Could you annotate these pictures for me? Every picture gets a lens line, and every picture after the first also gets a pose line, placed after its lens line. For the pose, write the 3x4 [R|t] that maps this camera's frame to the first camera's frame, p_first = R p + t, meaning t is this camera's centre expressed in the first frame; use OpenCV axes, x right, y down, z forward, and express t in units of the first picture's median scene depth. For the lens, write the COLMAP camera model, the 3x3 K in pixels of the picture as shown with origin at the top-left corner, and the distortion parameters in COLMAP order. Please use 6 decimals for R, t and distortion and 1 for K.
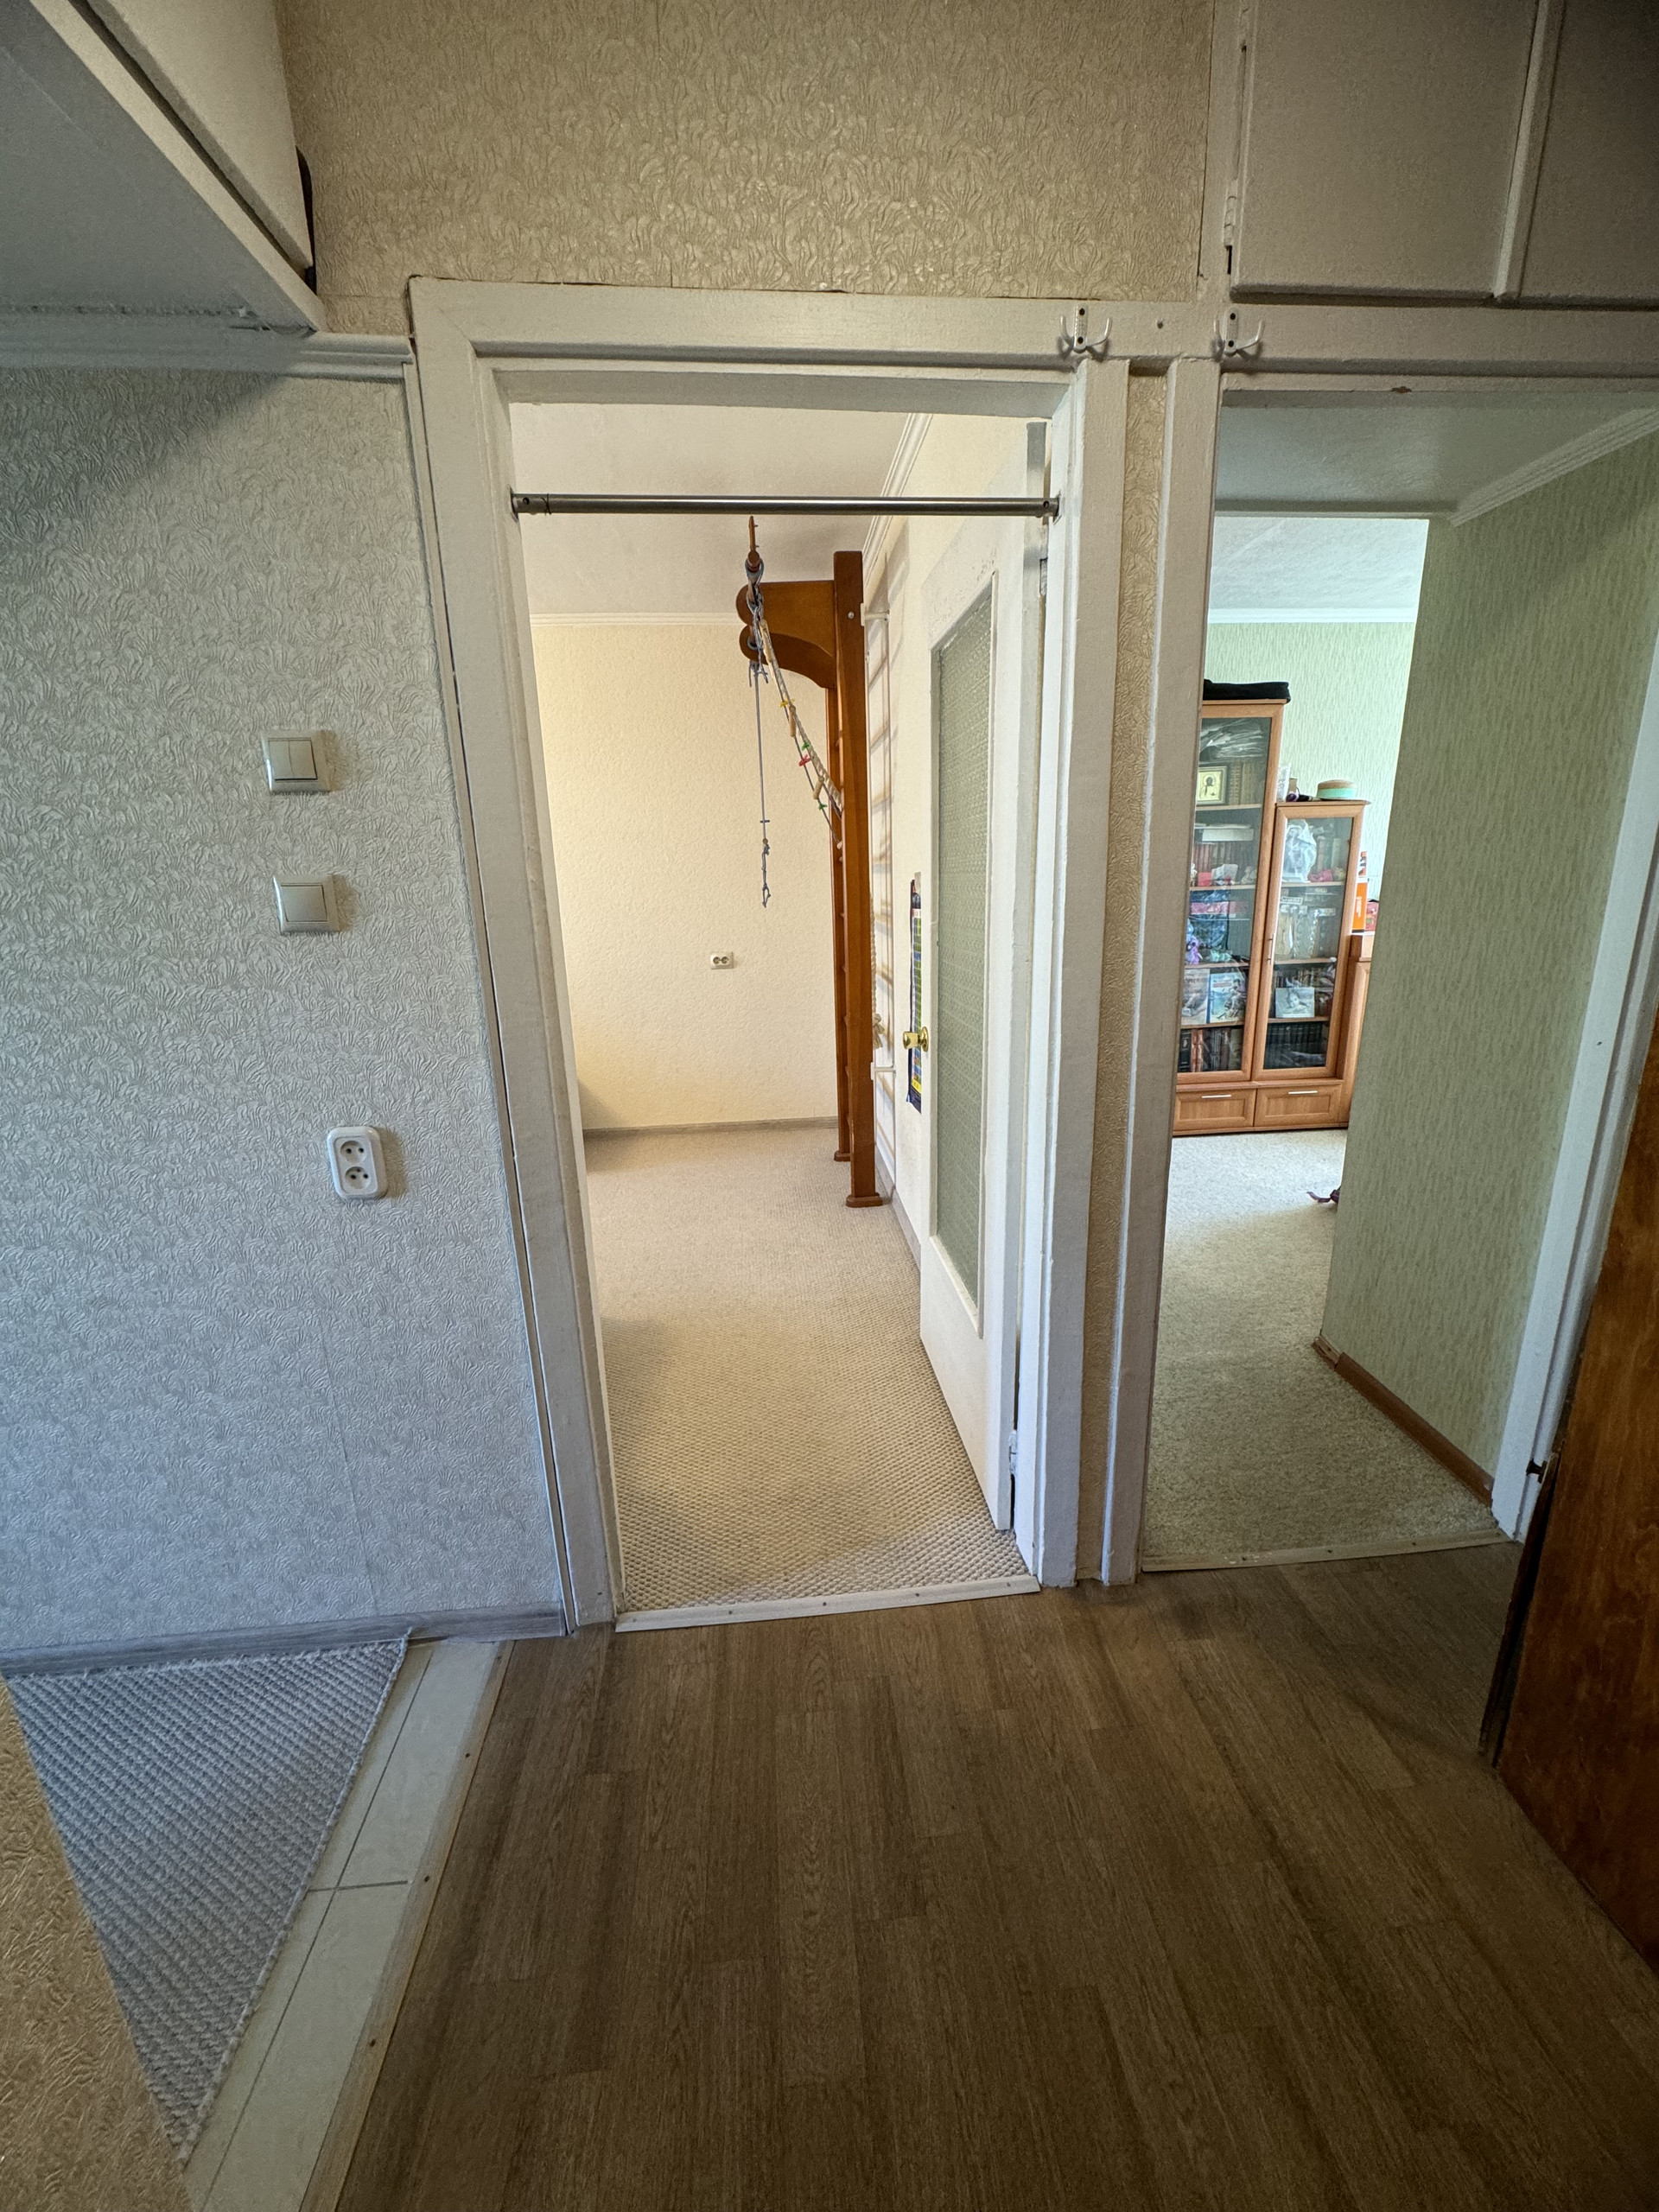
lens RADIAL K [[893.9, 0, 832.5], [0, 893.9, 1102.8], [0, 0, 1]] dist [-0.000747, 0.000012]
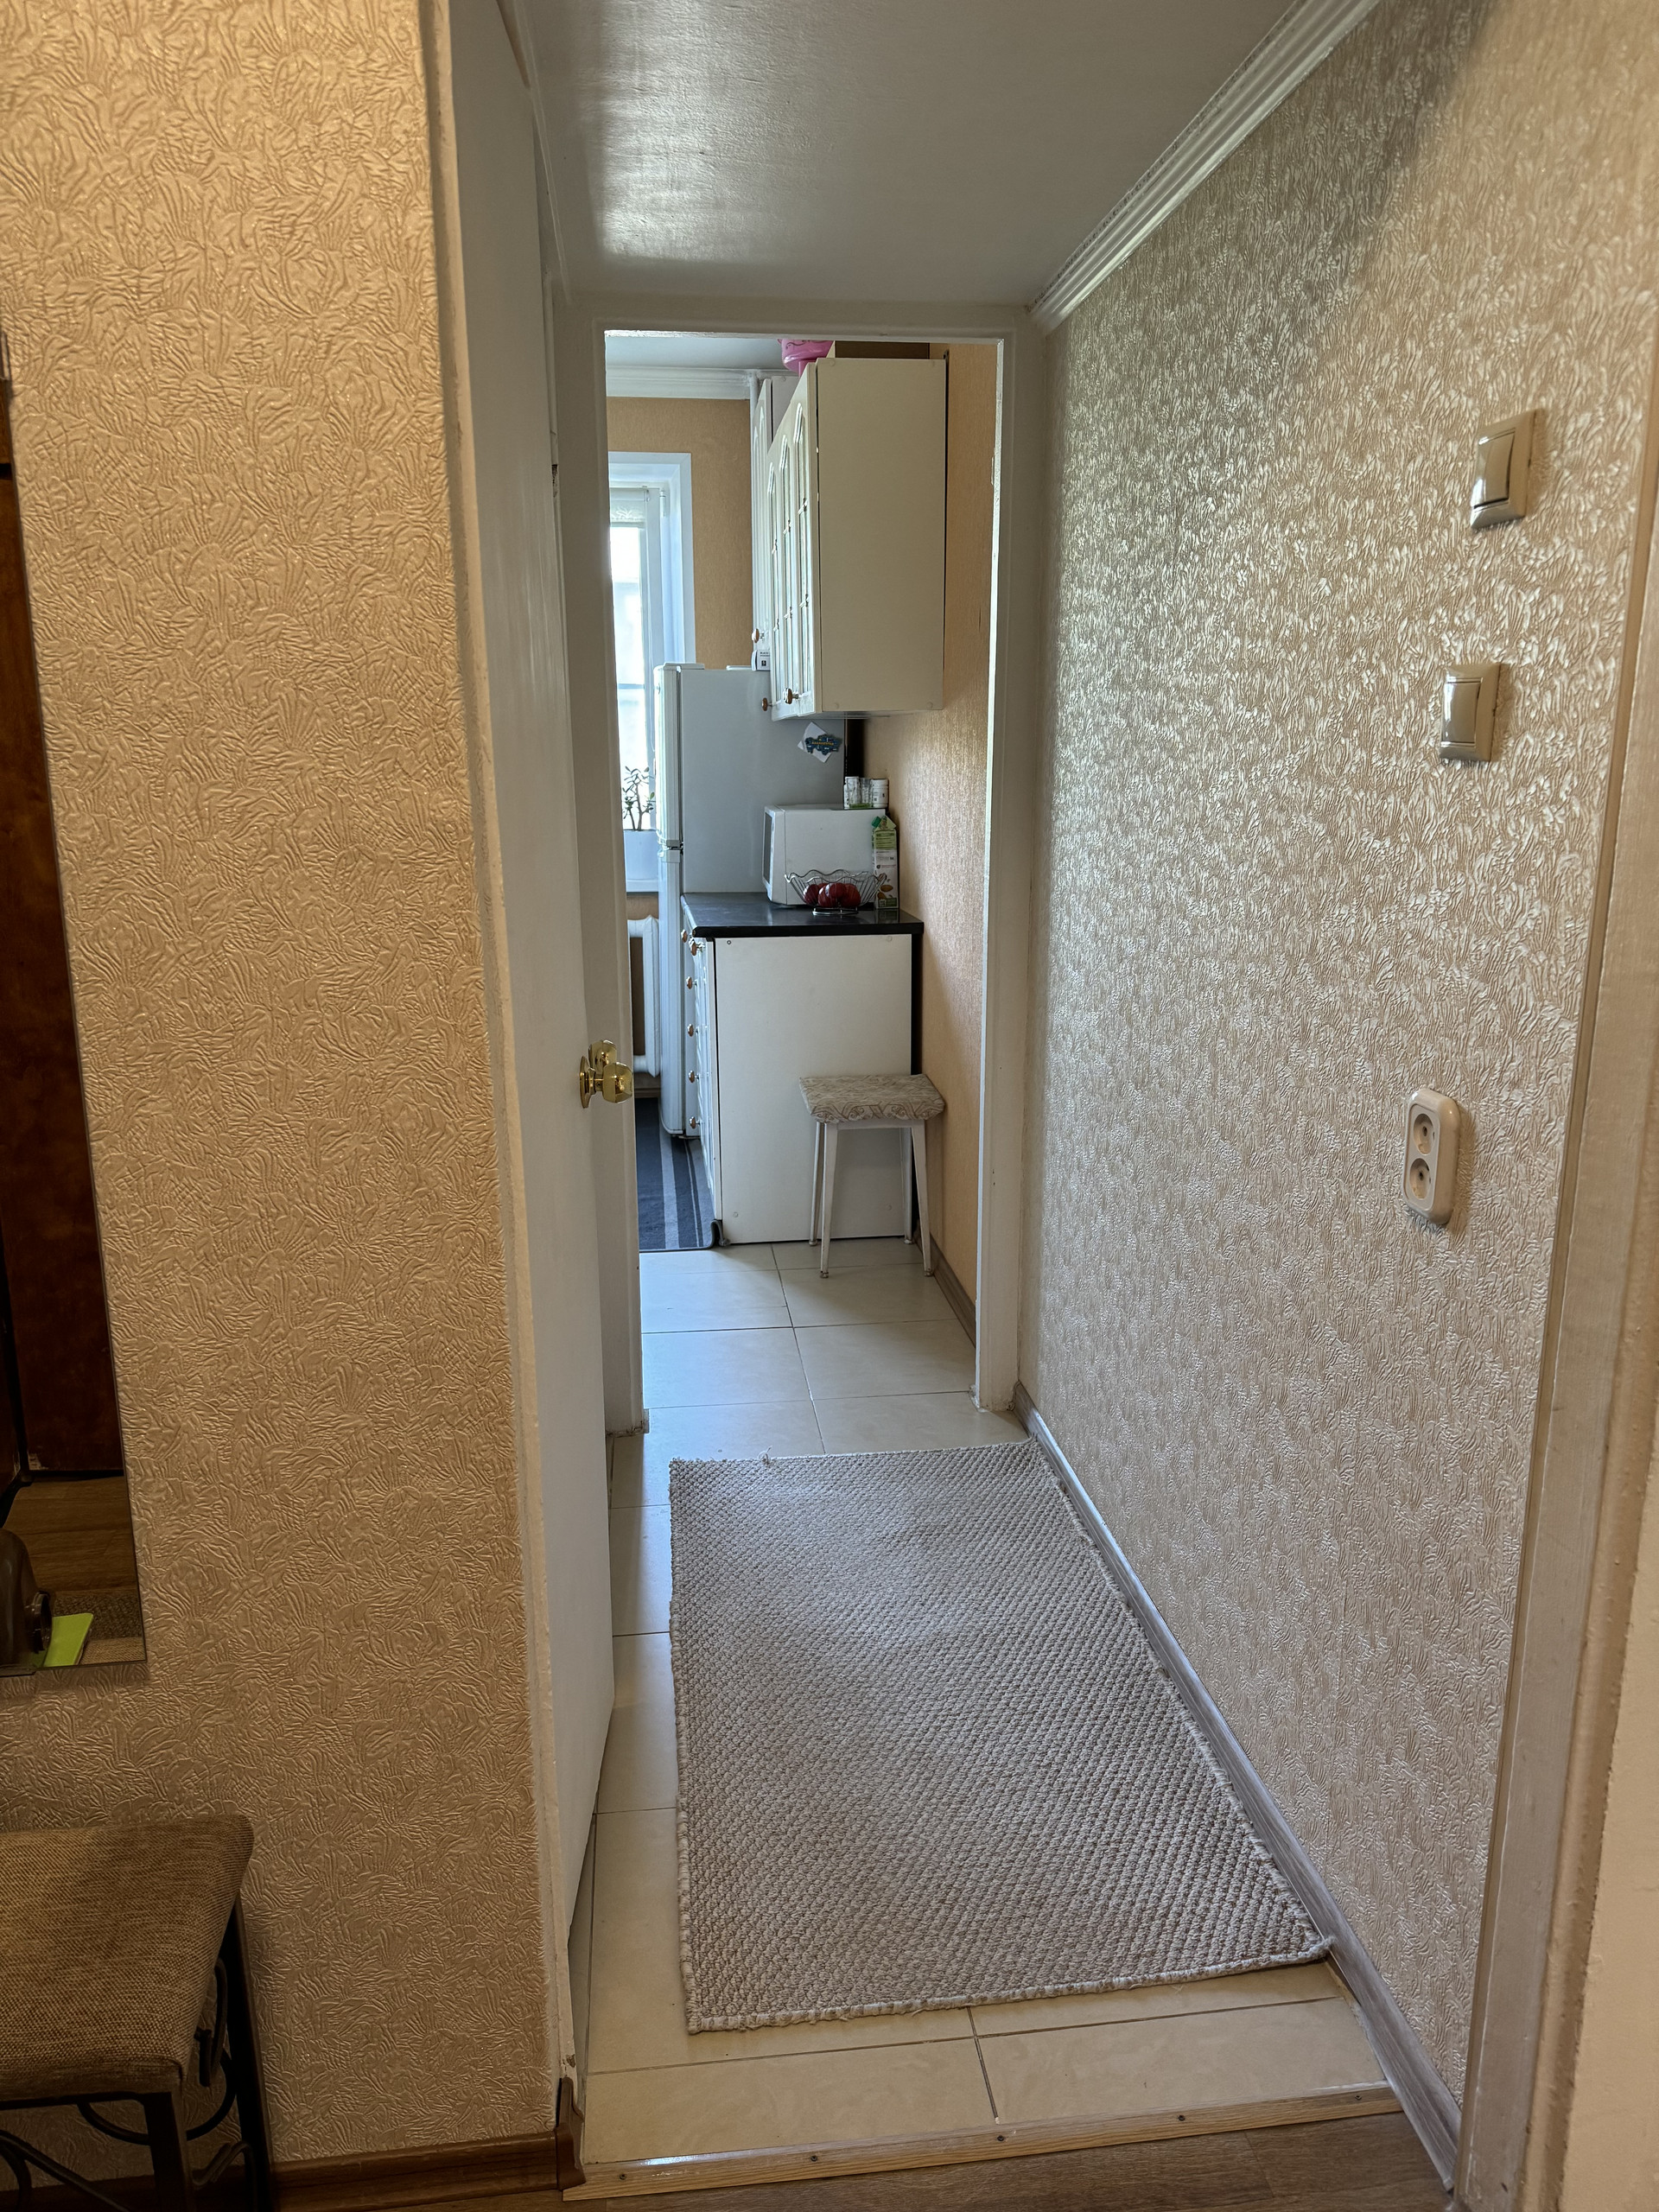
lens RADIAL K [[1547.9, 0, 830.0], [0, 1547.9, 1109.4], [0, 0, 1]] dist [0.000484, -0.000095]
pose [[0.038199, 0.254618, -0.966287, 0.433053], [-0.259641, 0.936310, 0.236455, -0.100373], [0.964949, 0.241855, 0.101875, 0.507952]]
